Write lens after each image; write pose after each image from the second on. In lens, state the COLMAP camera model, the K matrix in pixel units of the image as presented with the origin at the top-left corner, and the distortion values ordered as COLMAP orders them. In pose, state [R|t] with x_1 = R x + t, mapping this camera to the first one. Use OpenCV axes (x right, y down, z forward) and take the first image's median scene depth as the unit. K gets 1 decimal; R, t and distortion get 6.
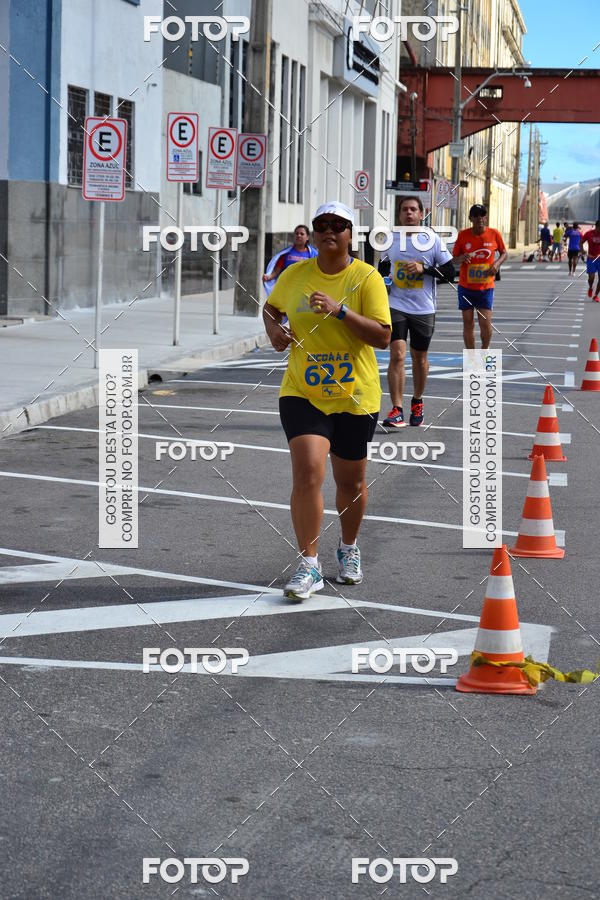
lens RADIAL K [[2317.6, 0, 335.6], [0, 2317.6, 451.1], [0, 0, 1]] dist [-0.000941, 1.105167]
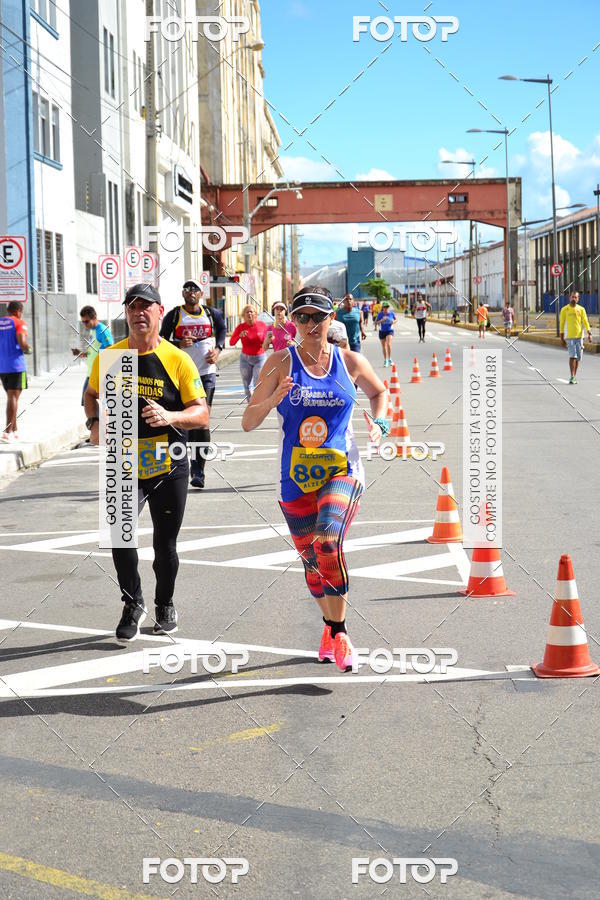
lens RADIAL K [[2103.7, 0, 335.2], [0, 2103.7, 450.3], [0, 0, 1]] dist [0.000368, 0.368398]
pose [[0.992829, -0.053270, 0.107020, -0.031617], [0.056327, 0.998080, -0.025750, 0.015857], [-0.105443, 0.031593, 0.993923, -0.173701]]
